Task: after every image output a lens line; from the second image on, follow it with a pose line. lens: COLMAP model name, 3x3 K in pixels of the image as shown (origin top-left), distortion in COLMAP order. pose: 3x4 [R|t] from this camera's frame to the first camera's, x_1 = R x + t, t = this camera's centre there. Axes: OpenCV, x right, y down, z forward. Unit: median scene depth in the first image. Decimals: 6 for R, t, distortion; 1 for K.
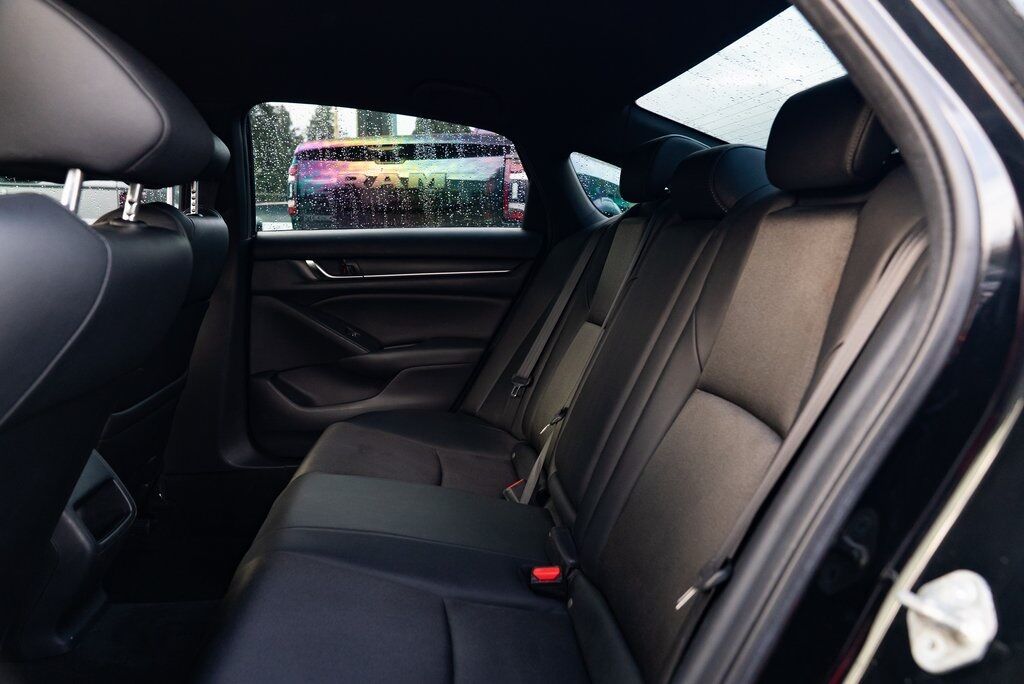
lens RADIAL K [[692.2, 0, 516.1], [0, 692.2, 340.1], [0, 0, 1]] dist [-0.053573, 0.036125]
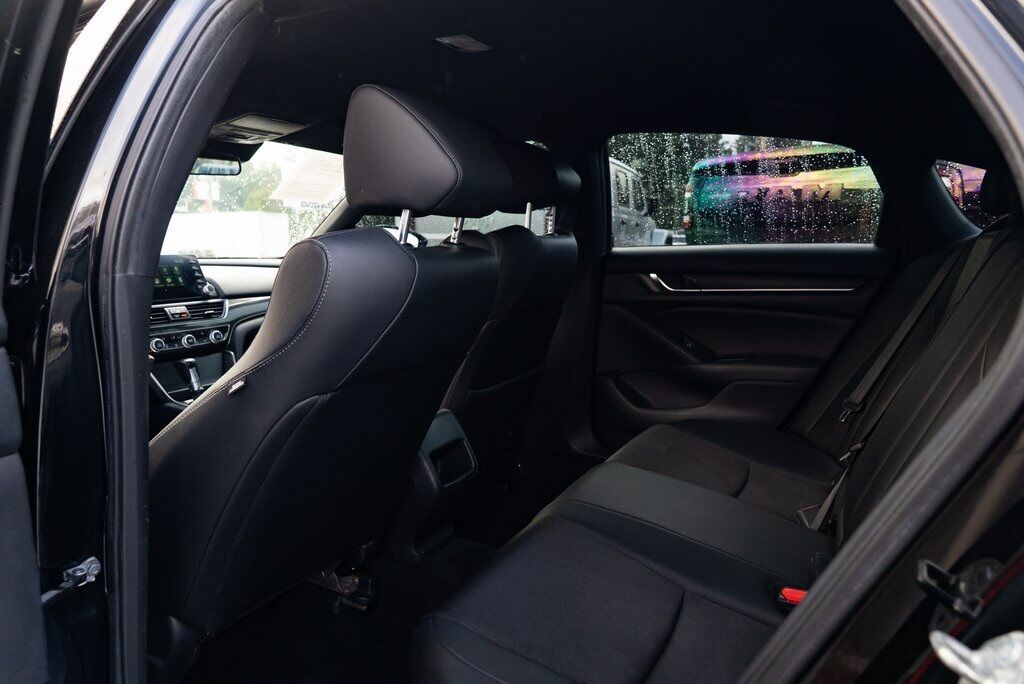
lens RADIAL K [[692.2, 0, 516.1], [0, 692.2, 340.1], [0, 0, 1]] dist [-0.053573, 0.036125]
pose [[0.834417, 0.067553, -0.546979, 0.122953], [-0.077732, 0.996964, 0.004547, 0.000517], [0.545625, 0.038724, 0.837134, -0.030113]]
